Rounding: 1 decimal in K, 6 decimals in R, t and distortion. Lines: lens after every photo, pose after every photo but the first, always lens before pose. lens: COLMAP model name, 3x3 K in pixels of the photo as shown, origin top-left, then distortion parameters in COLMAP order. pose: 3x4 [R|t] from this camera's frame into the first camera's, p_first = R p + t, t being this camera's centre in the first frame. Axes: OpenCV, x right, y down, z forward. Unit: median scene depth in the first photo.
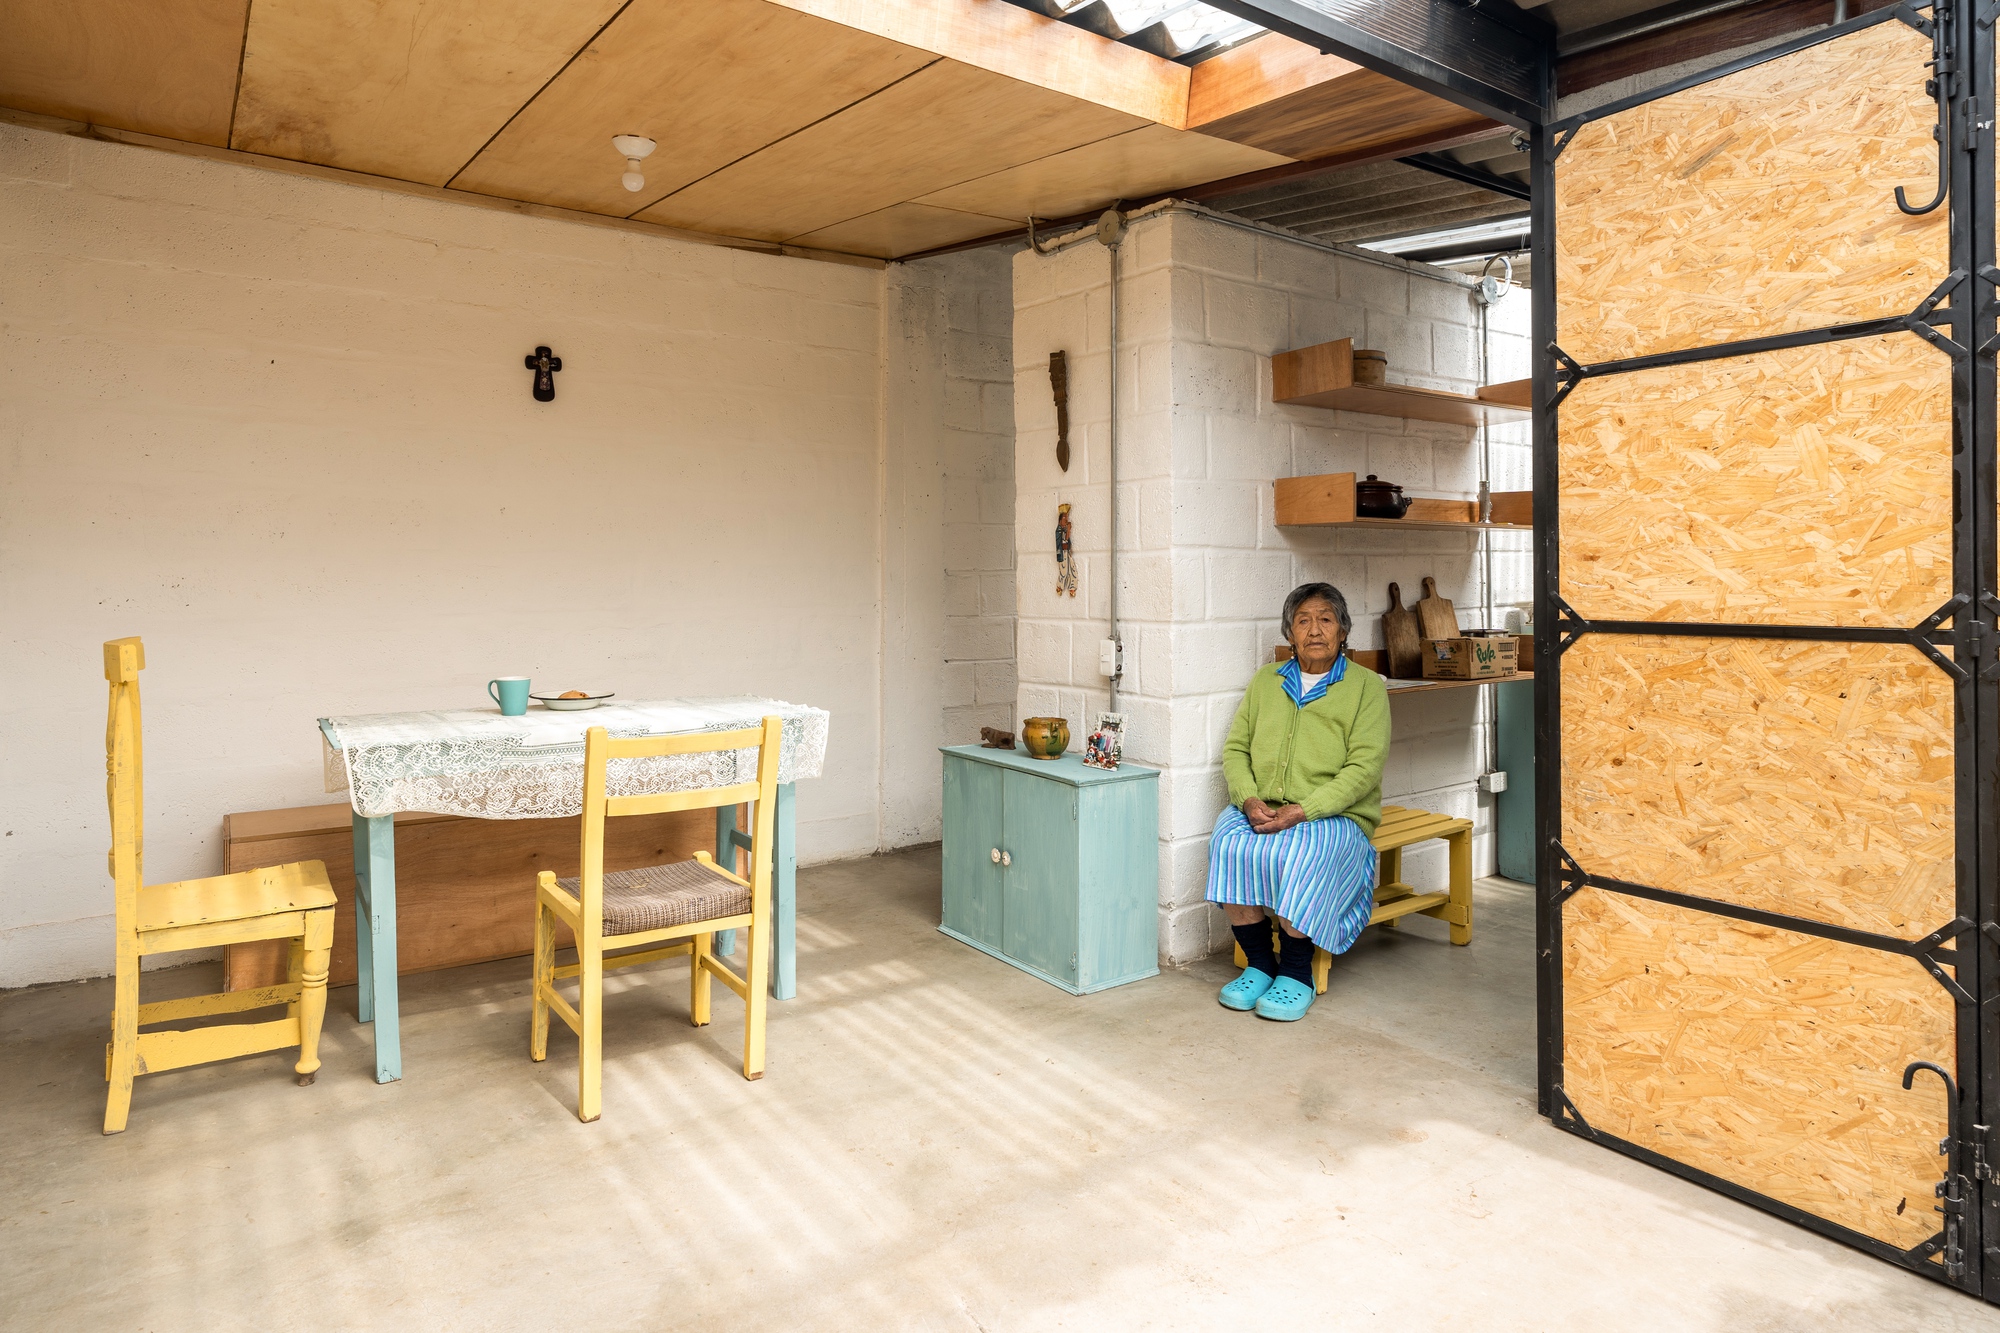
lens RADIAL K [[1147.6, 0, 993.2], [0, 1147.6, 577.4], [0, 0, 1]] dist [-0.001510, 0.001073]
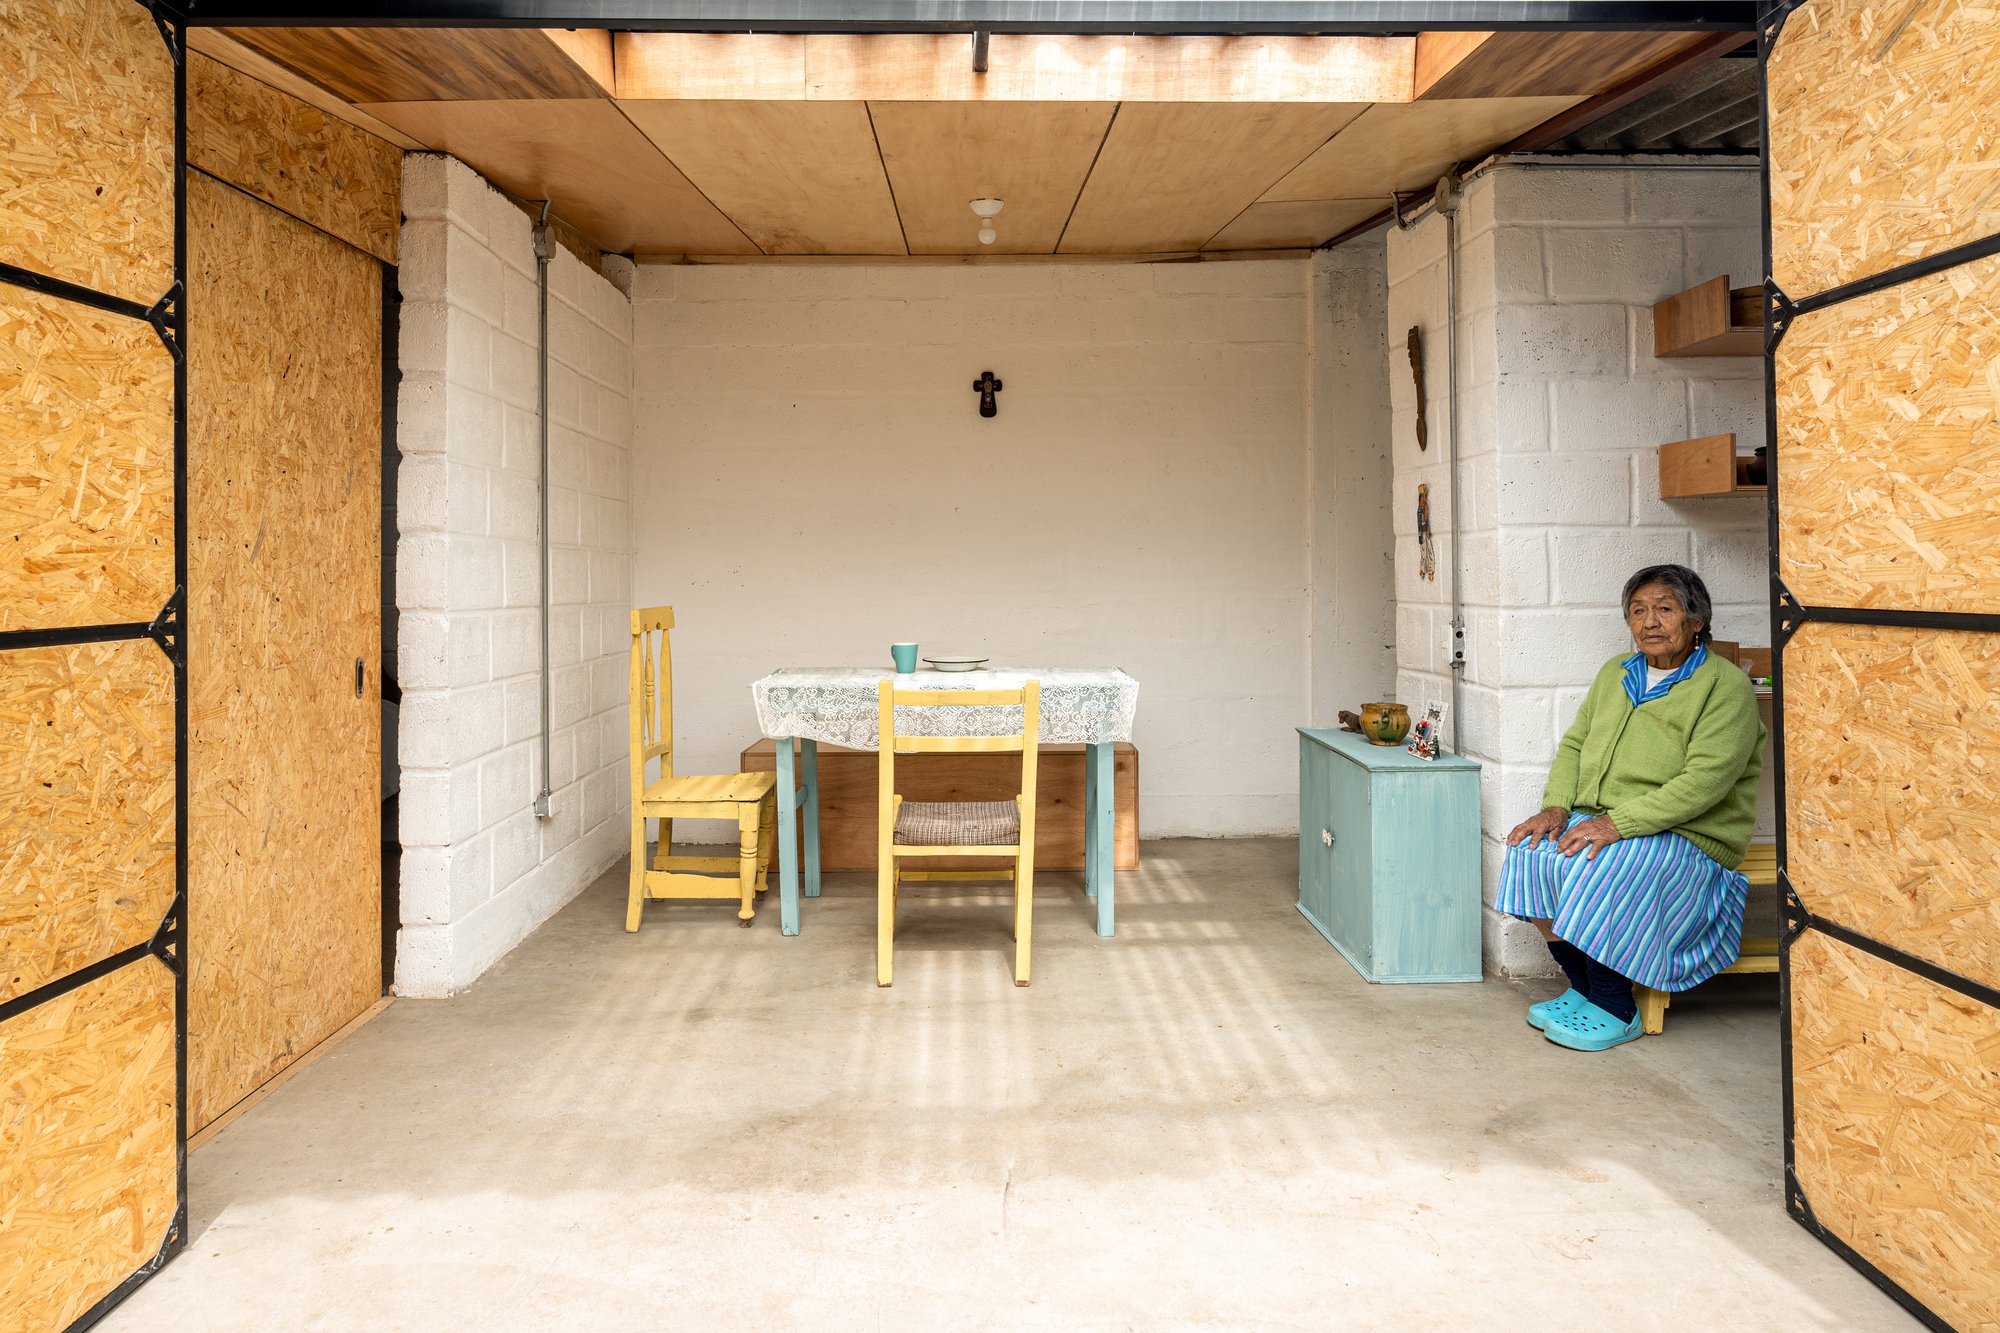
lens RADIAL K [[1184.7, 0, 1021.5], [0, 1184.7, 552.2], [0, 0, 1]] dist [0.000559, 0.001135]
pose [[0.835669, -0.012447, -0.549093, 0.545781], [0.007196, 0.999905, -0.011715, 0.004230], [0.549187, 0.005839, 0.835679, -0.029308]]
